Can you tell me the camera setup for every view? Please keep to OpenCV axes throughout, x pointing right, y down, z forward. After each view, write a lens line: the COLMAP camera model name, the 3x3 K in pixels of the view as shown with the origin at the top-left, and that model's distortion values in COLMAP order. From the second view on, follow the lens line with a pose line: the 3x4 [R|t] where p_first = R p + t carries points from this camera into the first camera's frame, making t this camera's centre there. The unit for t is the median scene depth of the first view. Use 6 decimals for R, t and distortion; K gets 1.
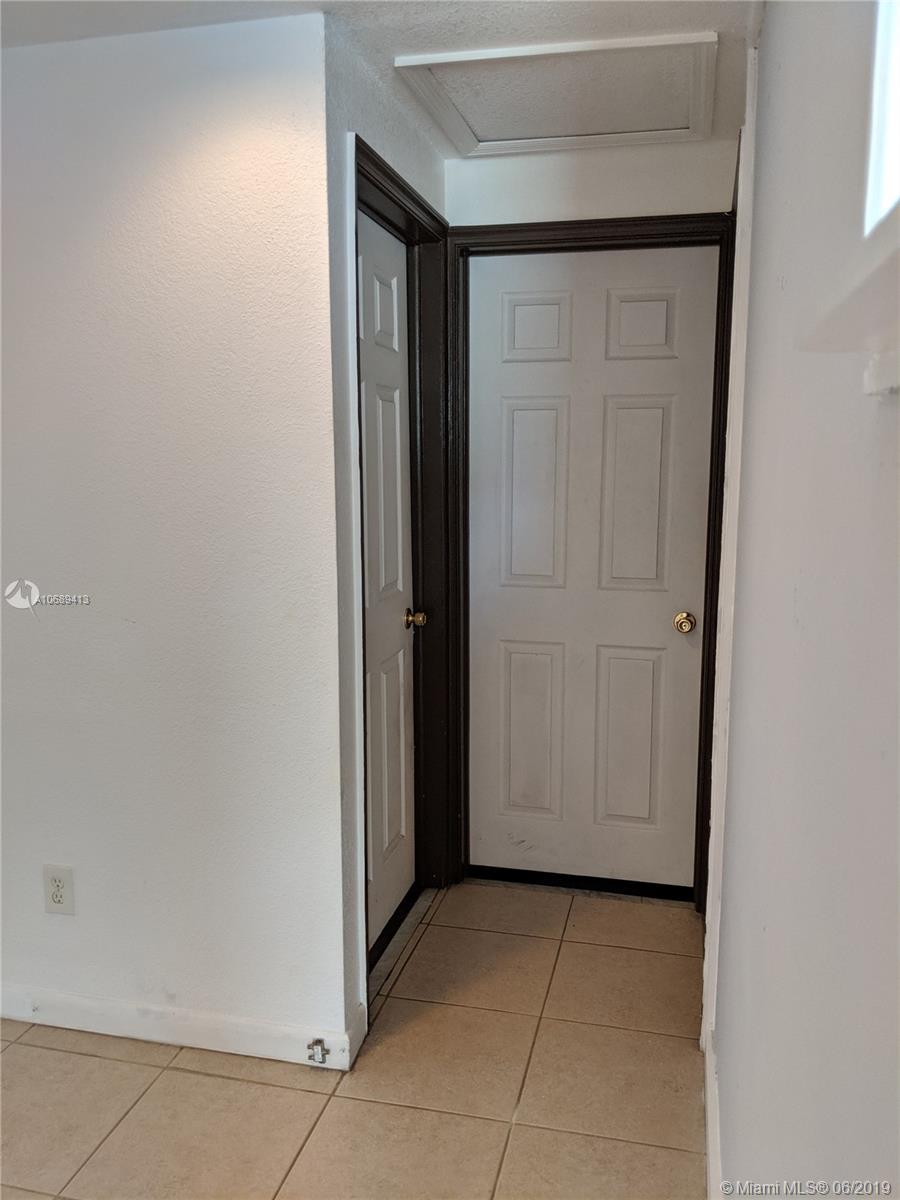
lens RADIAL K [[966.6, 0, 440.3], [0, 966.6, 595.3], [0, 0, 1]] dist [0.064242, -0.121442]
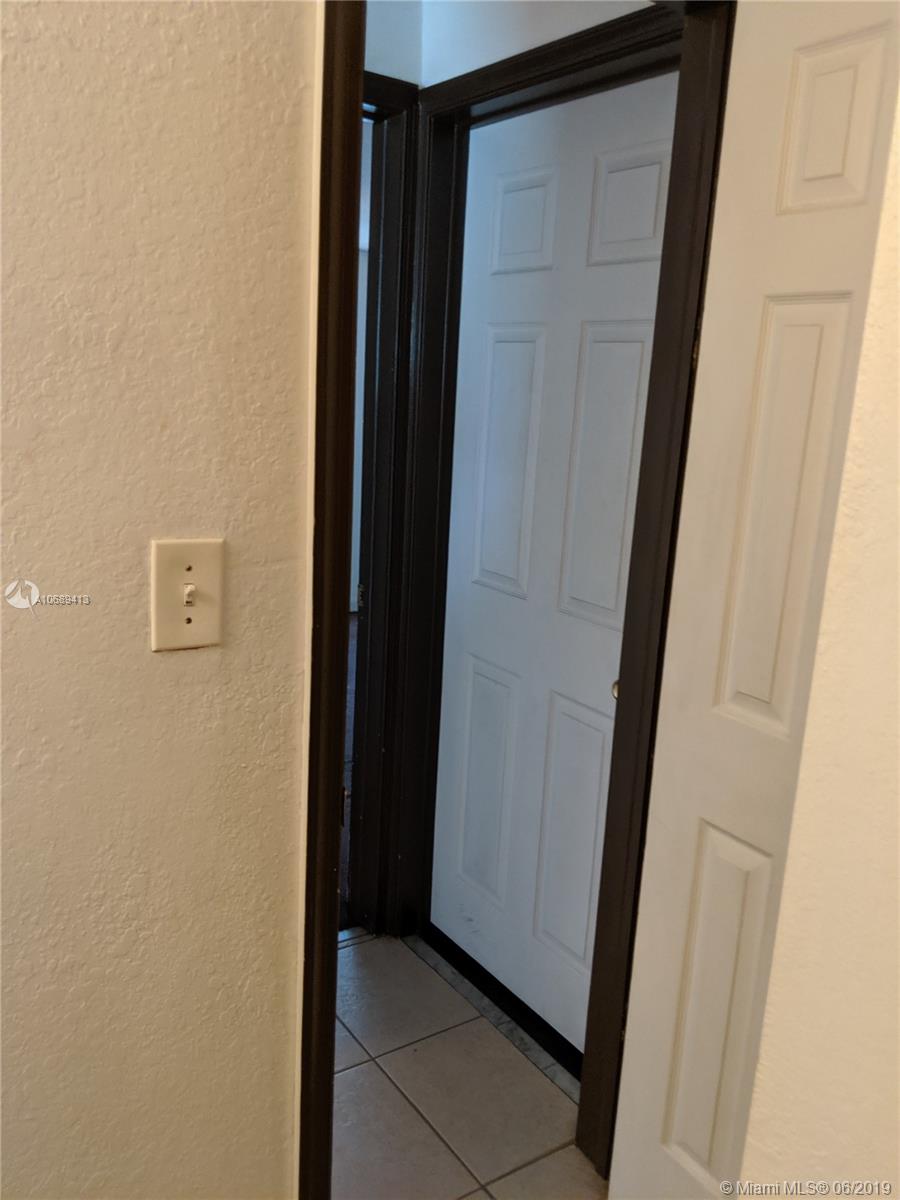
lens RADIAL K [[966.6, 0, 440.3], [0, 966.6, 595.3], [0, 0, 1]] dist [0.064242, -0.121442]
pose [[0.733014, 0.185537, -0.654421, 0.563443], [-0.152942, 0.982402, 0.107214, -0.079719], [0.662796, 0.021499, 0.748491, 0.447372]]
